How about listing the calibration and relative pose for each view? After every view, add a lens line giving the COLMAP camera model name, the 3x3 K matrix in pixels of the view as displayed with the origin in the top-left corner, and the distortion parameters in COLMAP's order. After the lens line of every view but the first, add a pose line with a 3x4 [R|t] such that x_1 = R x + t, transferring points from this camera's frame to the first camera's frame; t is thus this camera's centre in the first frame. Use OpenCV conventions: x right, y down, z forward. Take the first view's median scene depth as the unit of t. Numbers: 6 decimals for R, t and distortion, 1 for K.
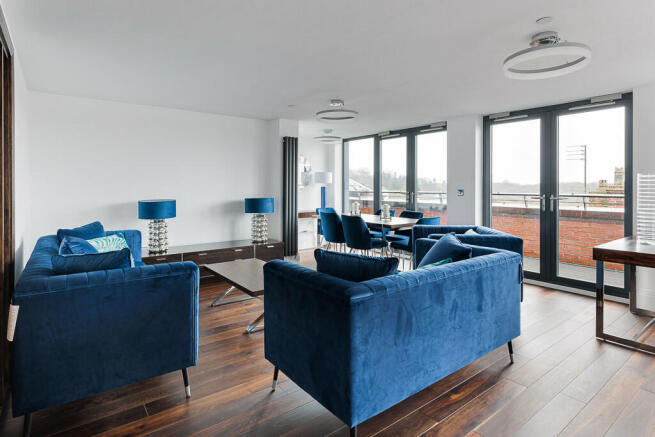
lens RADIAL K [[358.3, 0, 331.1], [0, 358.3, 185.4], [0, 0, 1]] dist [0.017224, -0.001779]
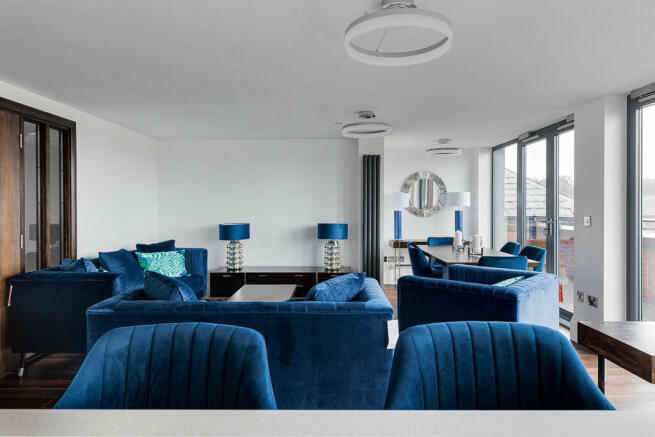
lens RADIAL K [[421.2, 0, 329.6], [0, 421.2, 205.8], [0, 0, 1]] dist [-0.001470, 0.000193]
pose [[0.787648, -0.007155, -0.616084, 0.472245], [0.005344, 0.999974, -0.004780, -0.005339], [0.616102, 0.000473, 0.787666, 0.127060]]
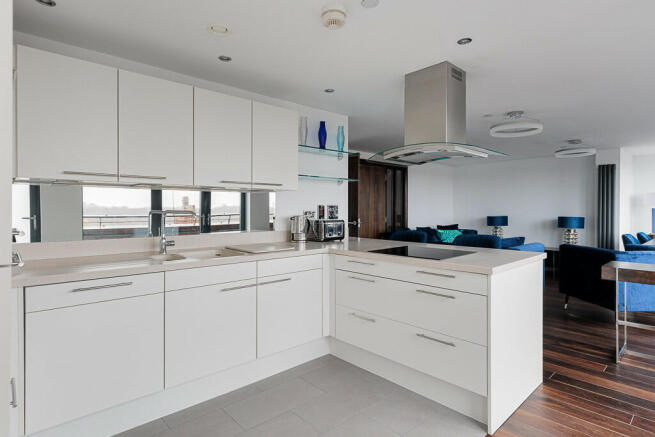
lens RADIAL K [[351.0, 0, 324.6], [0, 351.0, 209.3], [0, 0, 1]] dist [0.006335, -0.000509]
pose [[0.084474, -0.003390, -0.996420, 0.991140], [0.001841, 0.999993, -0.003246, 0.011032], [0.996424, -0.001560, 0.084479, 0.005932]]
